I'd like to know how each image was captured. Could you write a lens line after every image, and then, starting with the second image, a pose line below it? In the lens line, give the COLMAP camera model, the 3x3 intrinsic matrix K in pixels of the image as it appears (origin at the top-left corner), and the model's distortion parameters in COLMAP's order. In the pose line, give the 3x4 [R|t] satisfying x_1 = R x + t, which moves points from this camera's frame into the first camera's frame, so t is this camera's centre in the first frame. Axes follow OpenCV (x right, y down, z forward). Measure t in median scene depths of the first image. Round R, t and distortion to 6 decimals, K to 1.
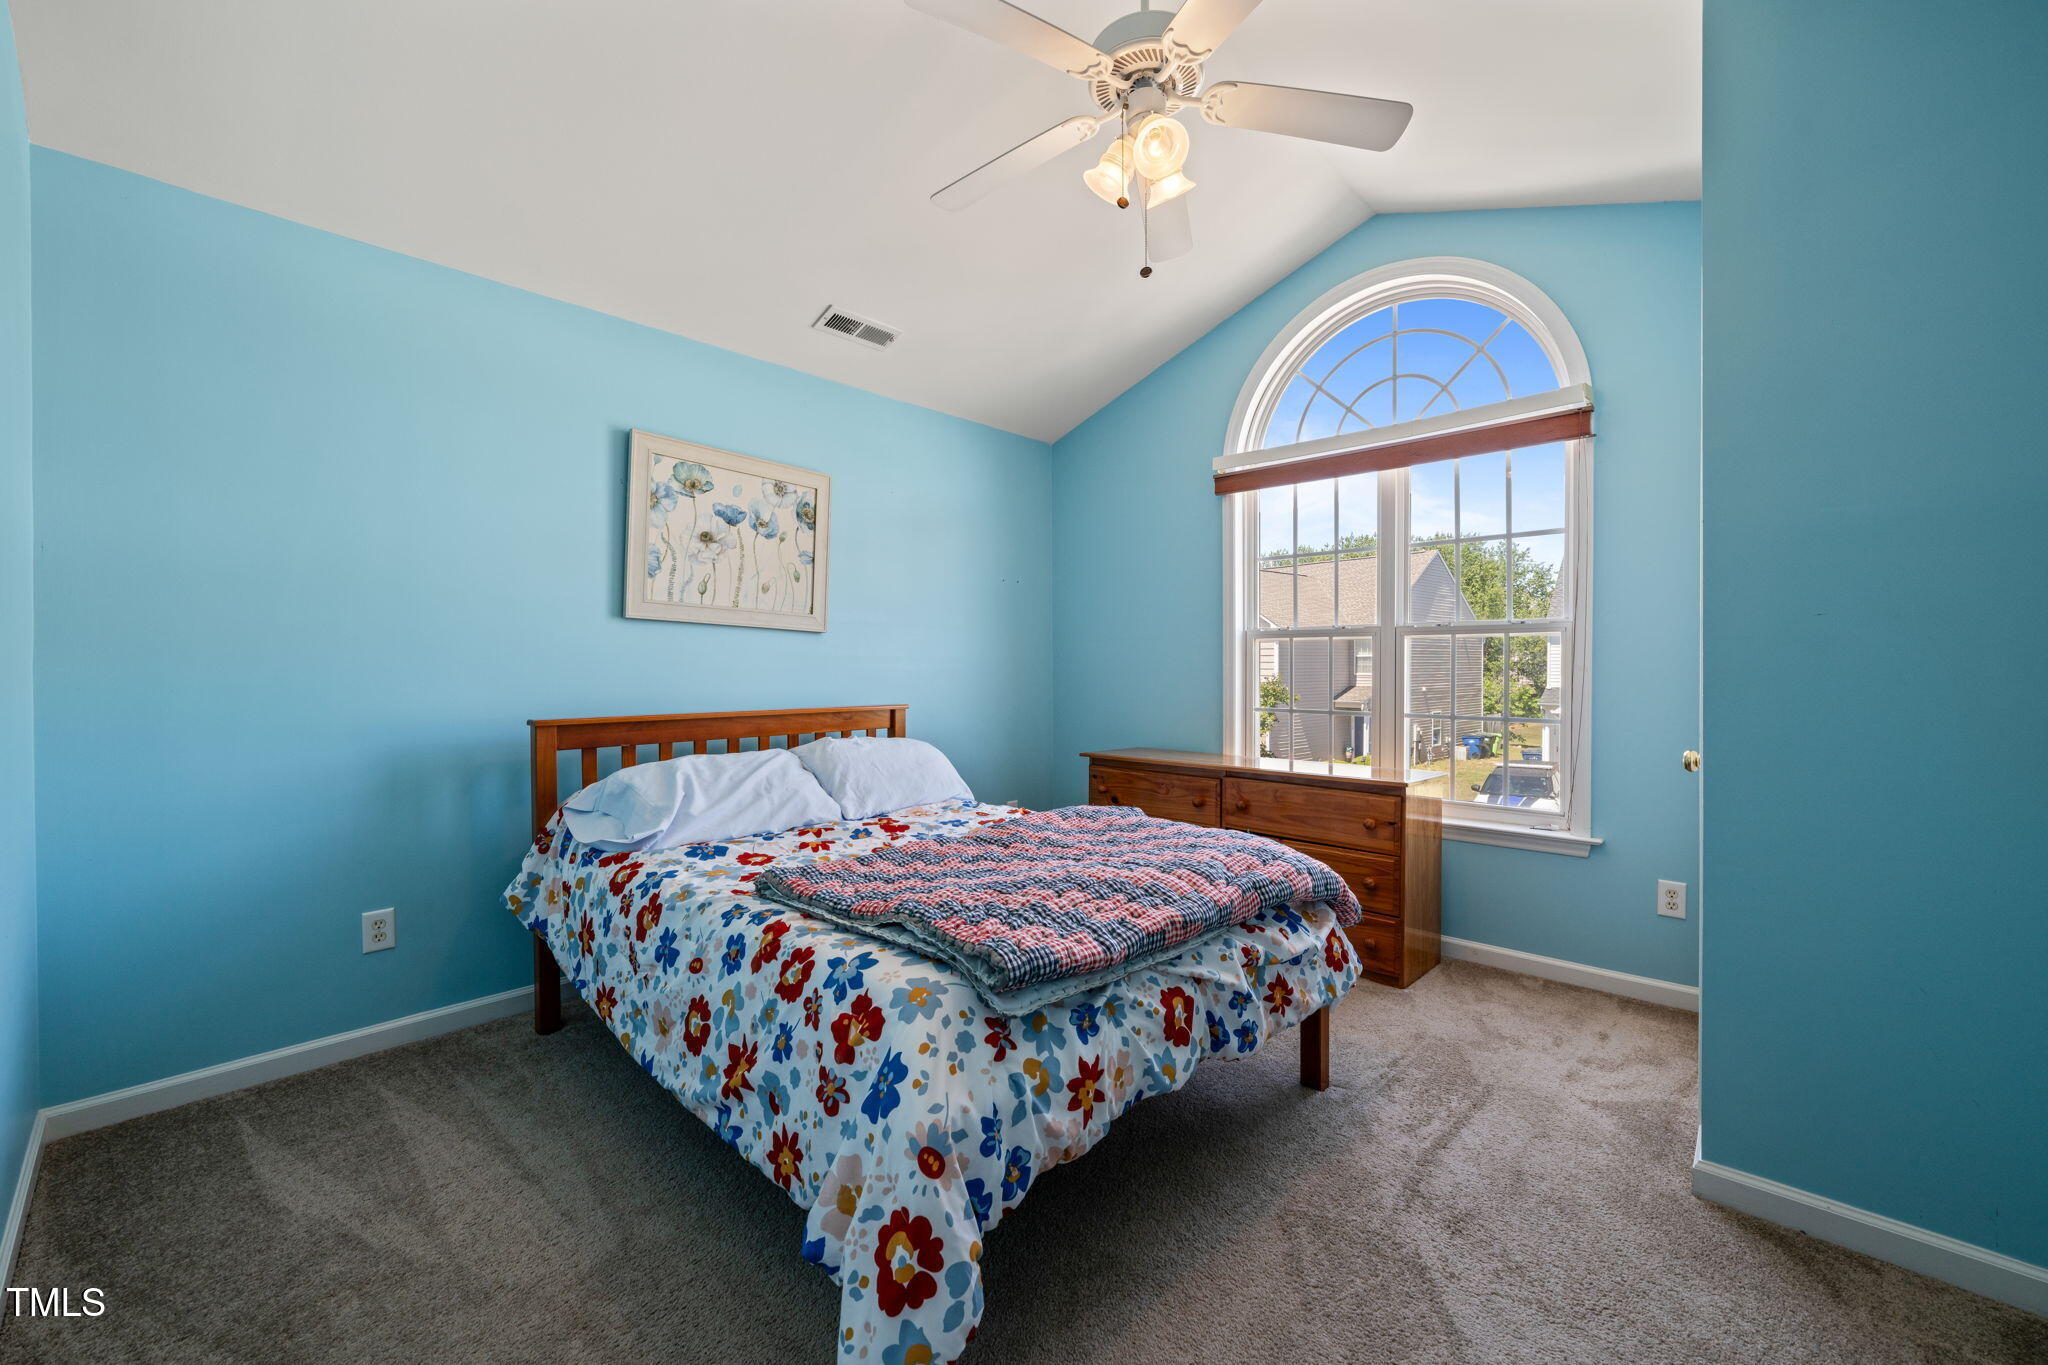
lens RADIAL K [[810.7, 0, 1036.4], [0, 810.7, 680.6], [0, 0, 1]] dist [0.002172, 0.000187]
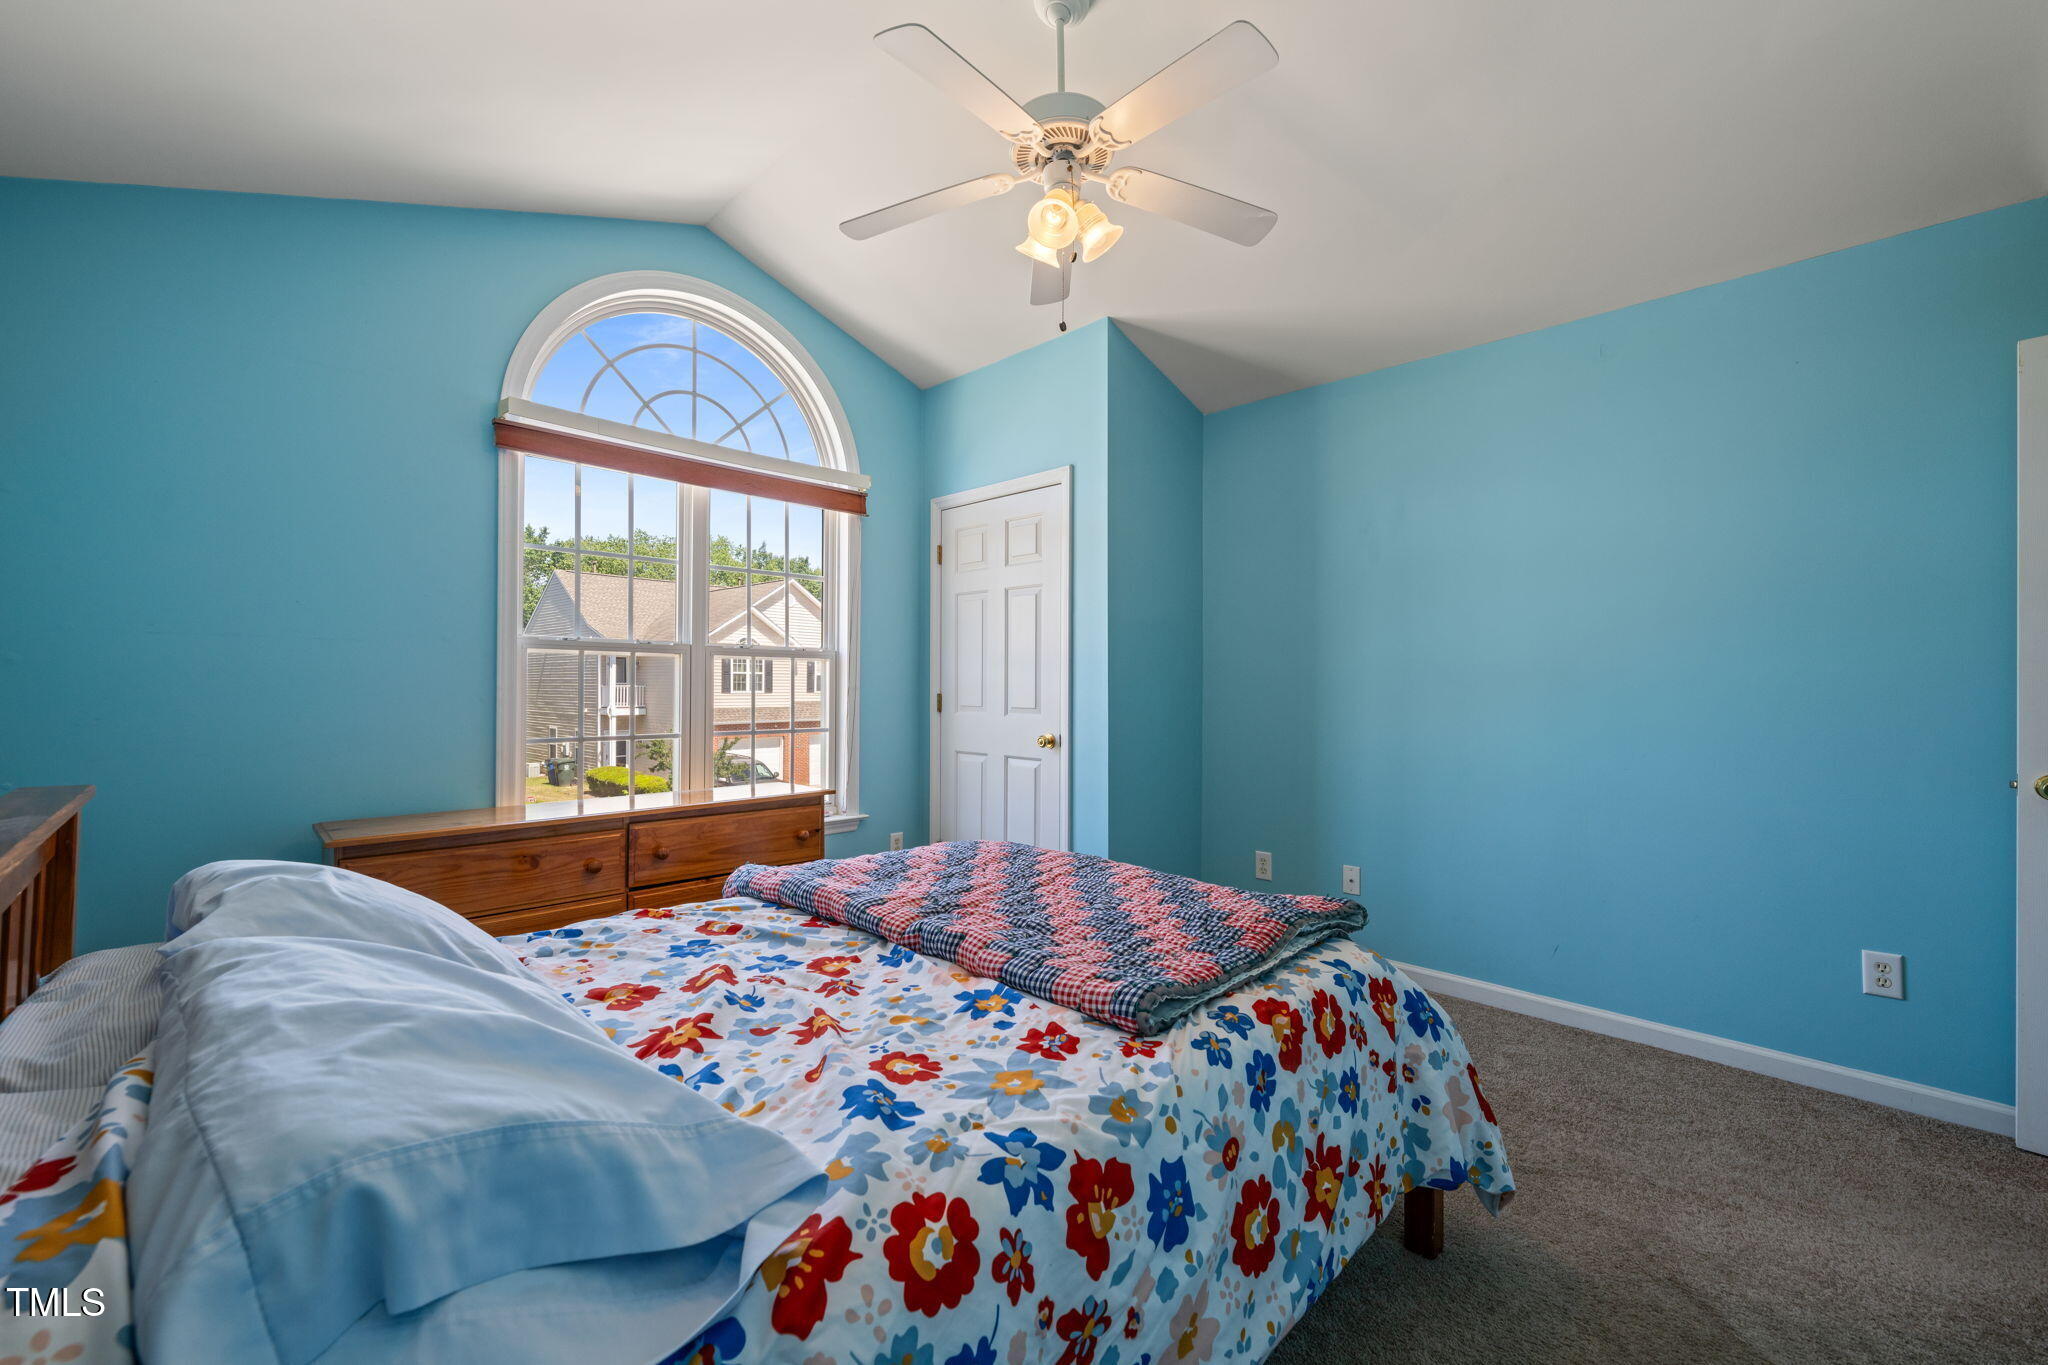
lens RADIAL K [[810.7, 0, 1036.4], [0, 810.7, 680.6], [0, 0, 1]] dist [0.002172, 0.000187]
pose [[0.018192, 0.006887, 0.999811, -0.567684], [0.016557, 0.999837, -0.007188, -0.011025], [-0.999697, 0.016685, 0.018075, 0.606196]]
